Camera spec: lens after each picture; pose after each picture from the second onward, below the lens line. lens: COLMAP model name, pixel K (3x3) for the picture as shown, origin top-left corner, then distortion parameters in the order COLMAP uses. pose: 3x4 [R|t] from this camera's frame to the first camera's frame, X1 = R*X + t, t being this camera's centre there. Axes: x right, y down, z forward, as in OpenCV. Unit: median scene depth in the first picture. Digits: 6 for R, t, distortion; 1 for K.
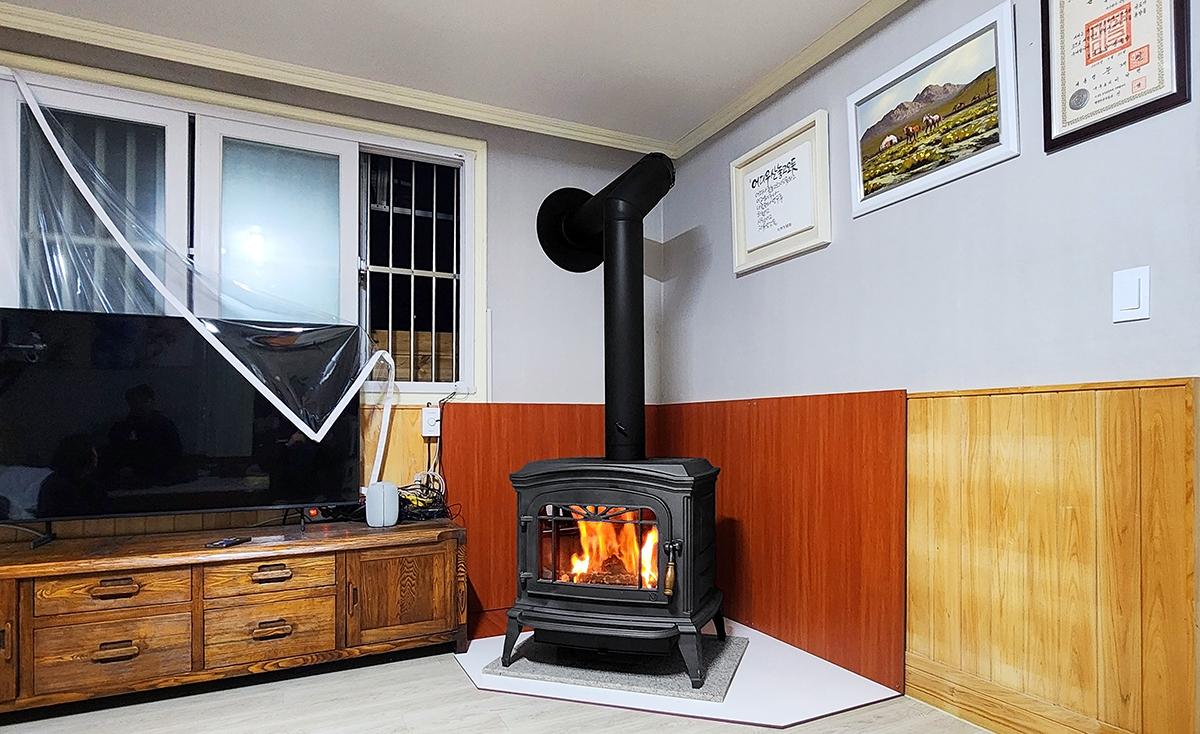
lens RADIAL K [[750.3, 0, 650.2], [0, 750.3, 452.6], [0, 0, 1]] dist [-0.004001, -0.002705]
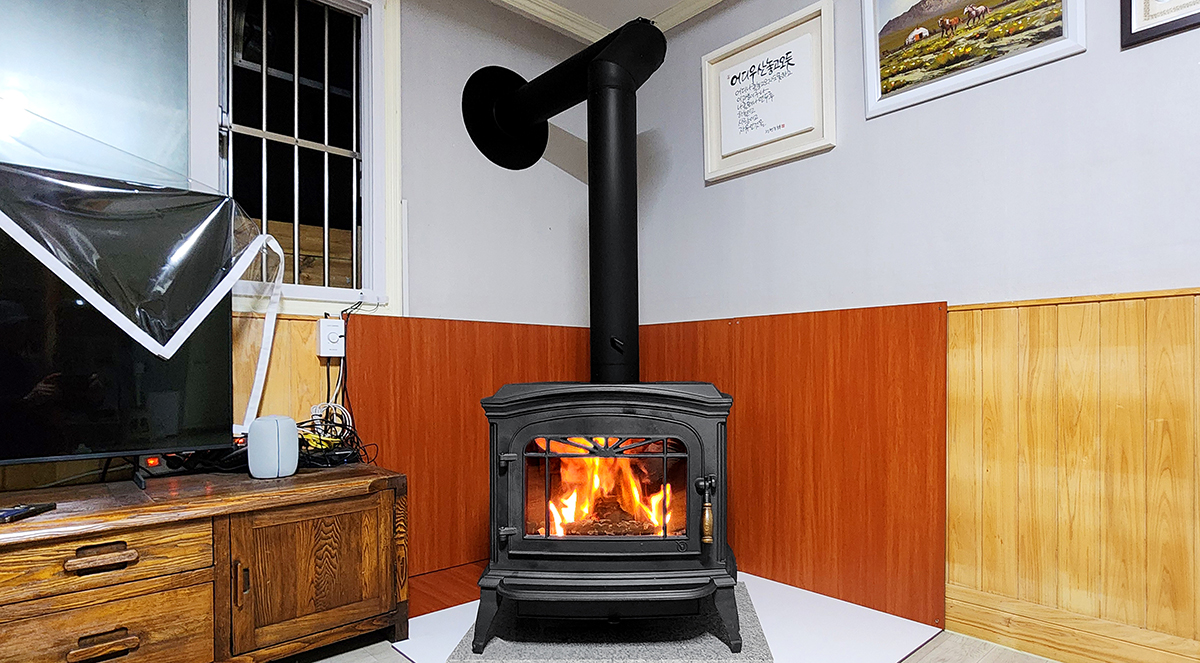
lens RADIAL K [[697.3, 0, 725.6], [0, 697.3, 398.1], [0, 0, 1]] dist [-0.006428, -0.000342]
pose [[0.944515, -0.010675, 0.328295, -0.188024], [0.010158, 0.999943, 0.003287, 0.028073], [-0.328311, 0.000230, 0.944570, 0.259294]]
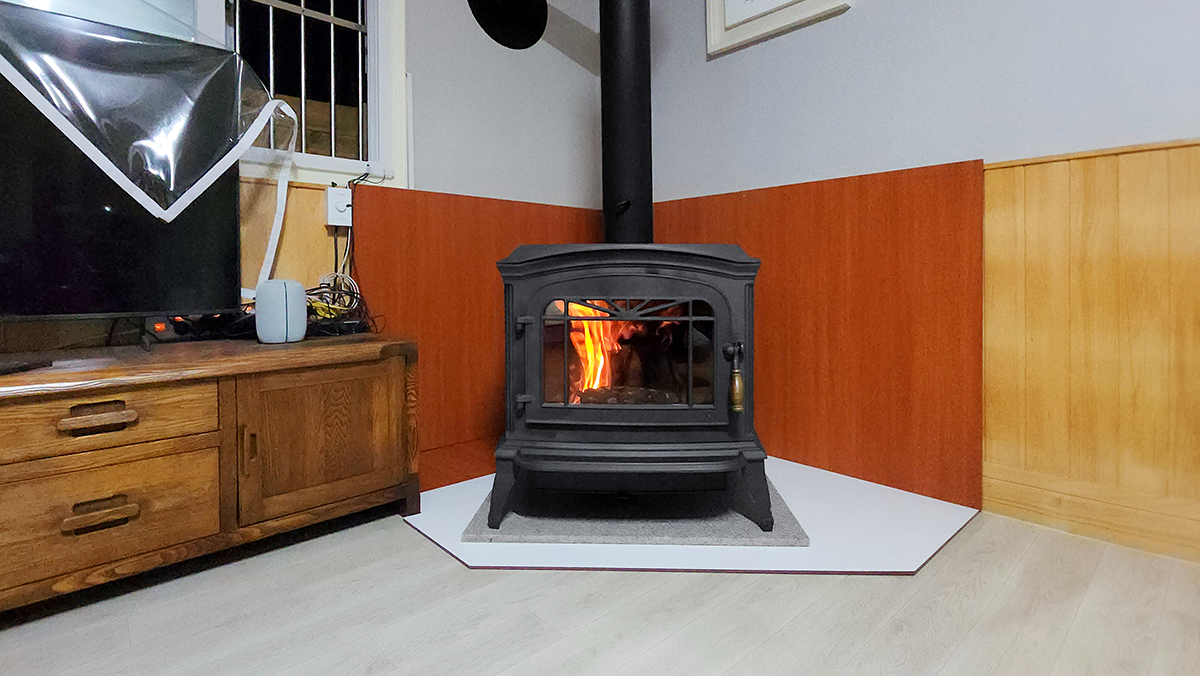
lens RADIAL K [[636.4, 0, 659.9], [0, 636.4, 304.3], [0, 0, 1]] dist [0.001085, -0.000515]
pose [[0.956991, -0.012437, 0.289850, -0.217939], [0.010595, 0.999912, 0.007924, 0.069868], [-0.289923, -0.004512, 0.957039, 0.379307]]
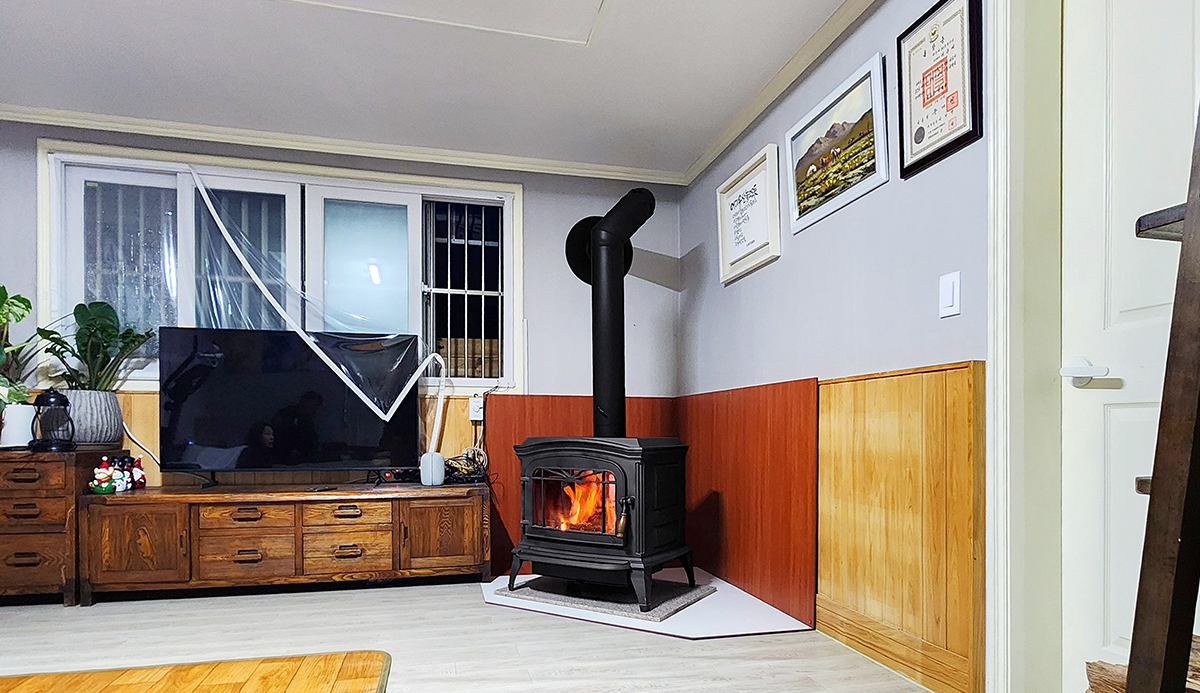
lens RADIAL K [[724.6, 0, 604.9], [0, 724.6, 480.2], [0, 0, 1]] dist [-0.007464, -0.004216]
pose [[0.974747, 0.022934, -0.222133, 0.257355], [-0.015384, 0.999246, 0.035659, 0.043280], [0.222783, -0.031342, 0.974364, -0.211186]]
